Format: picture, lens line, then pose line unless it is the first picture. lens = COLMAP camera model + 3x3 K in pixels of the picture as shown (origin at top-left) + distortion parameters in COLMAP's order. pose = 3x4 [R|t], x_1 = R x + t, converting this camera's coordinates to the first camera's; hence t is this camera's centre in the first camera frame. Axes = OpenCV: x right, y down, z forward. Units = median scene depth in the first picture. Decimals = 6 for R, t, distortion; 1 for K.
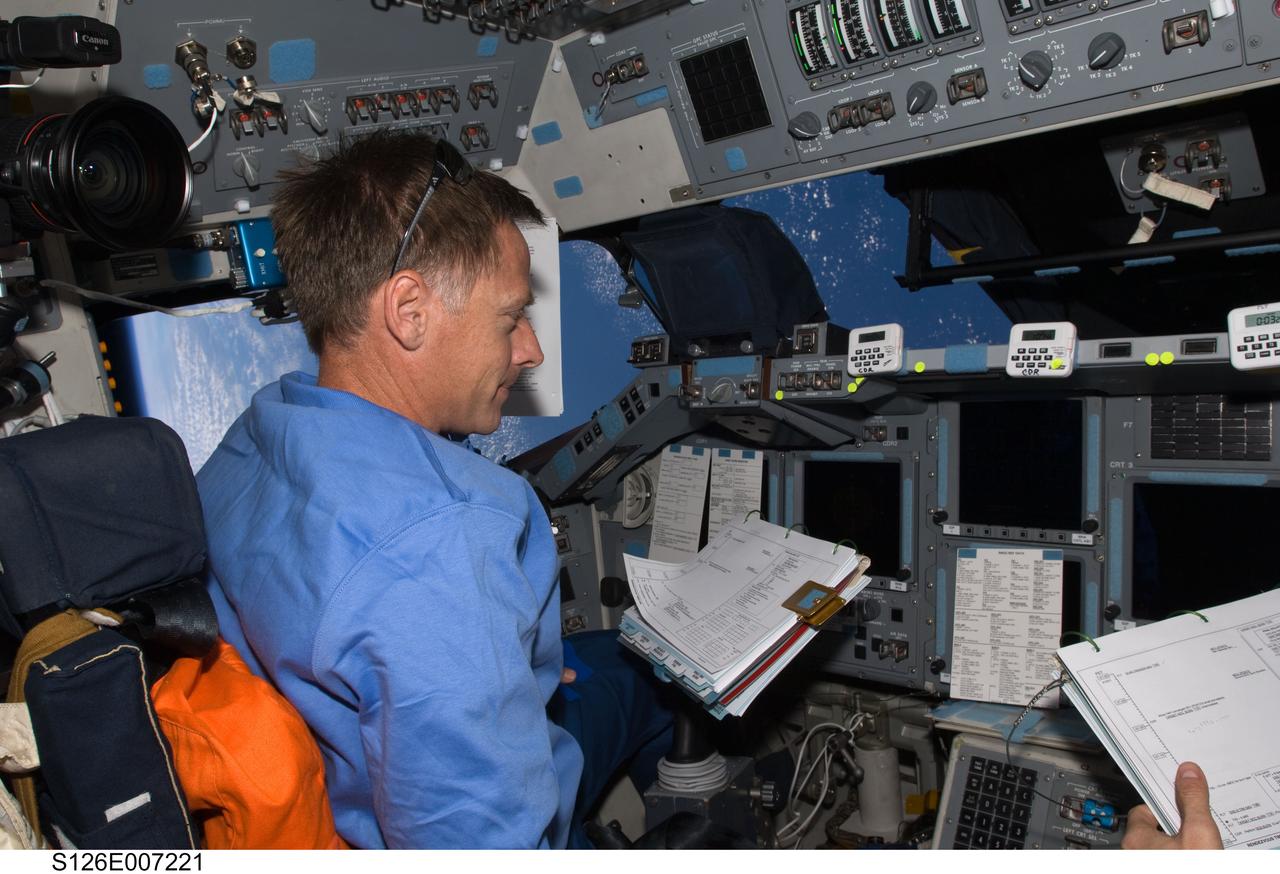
lens RADIAL K [[948.9, 0, 647.8], [0, 948.9, 429.7], [0, 0, 1]] dist [-0.054022, 0.028623]
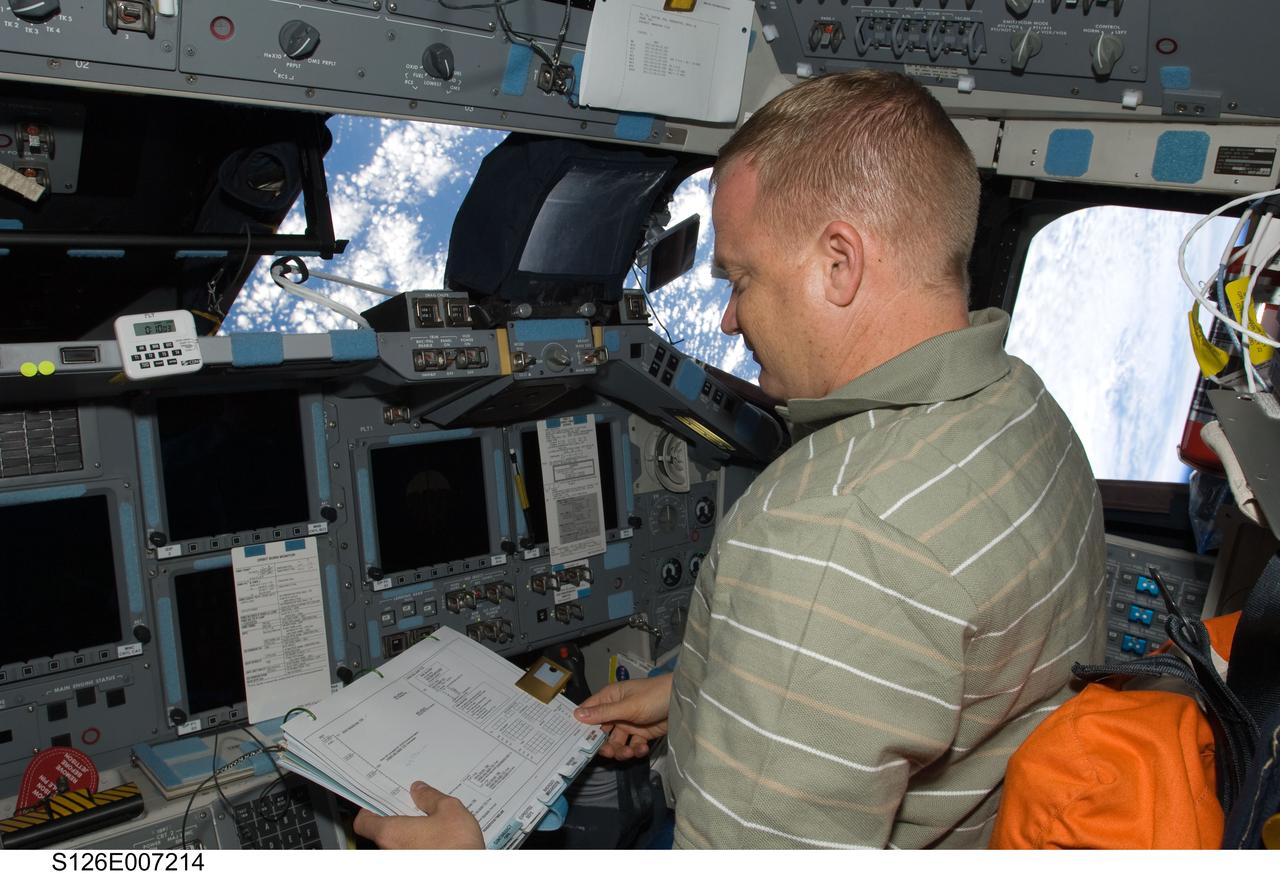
lens RADIAL K [[948.9, 0, 644.0], [0, 948.9, 431.6], [0, 0, 1]] dist [-0.054022, 0.028623]
pose [[0.158298, -0.078094, 0.984298, -0.196434], [0.073587, 0.995028, 0.067111, -0.029938], [-0.984646, 0.061809, 0.163257, 0.263372]]
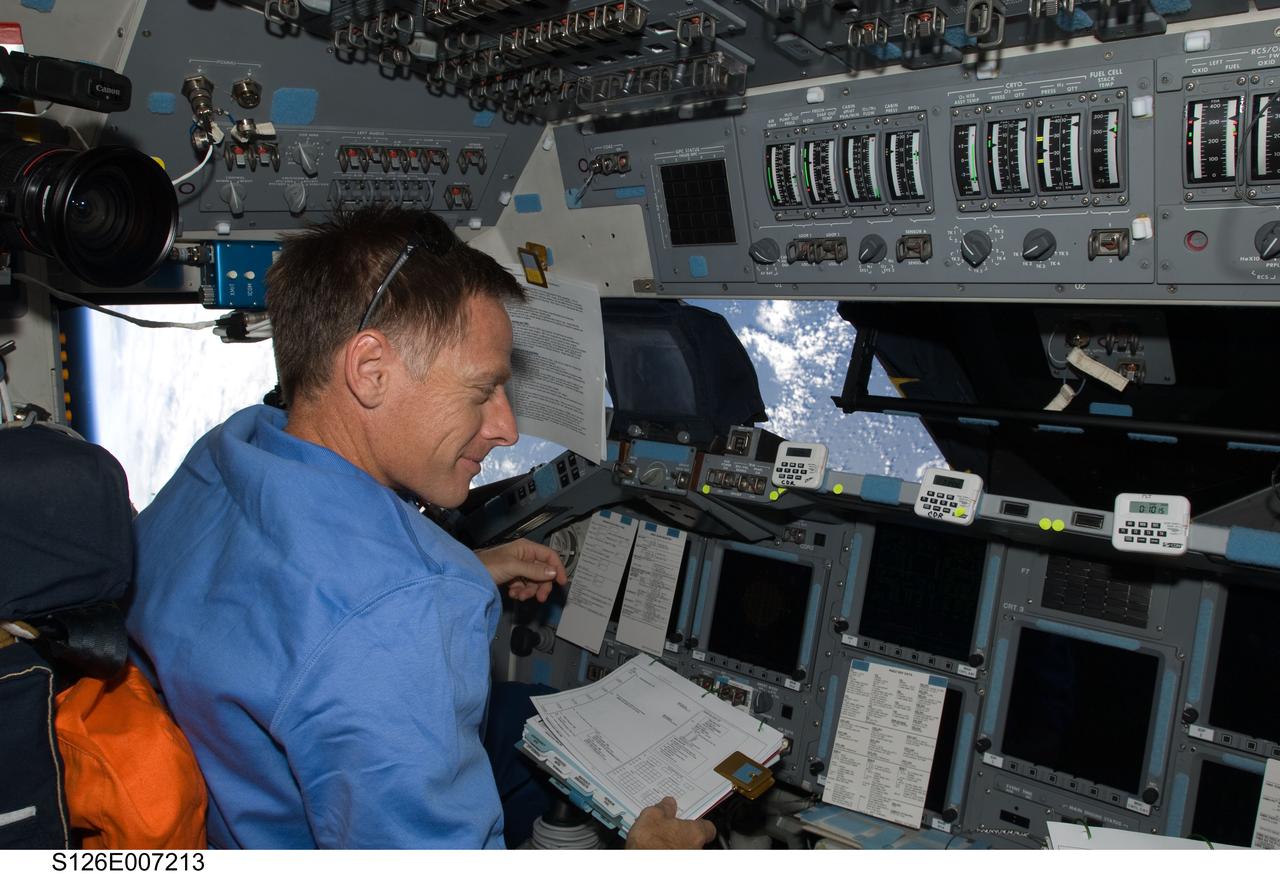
lens RADIAL K [[948.9, 0, 637.8], [0, 948.9, 444.0], [0, 0, 1]] dist [-0.054022, 0.028623]
pose [[0.985830, 0.162666, 0.040969, 0.016408], [-0.161460, 0.986385, -0.031223, -0.049916], [-0.045490, 0.024166, 0.998672, -0.051589]]
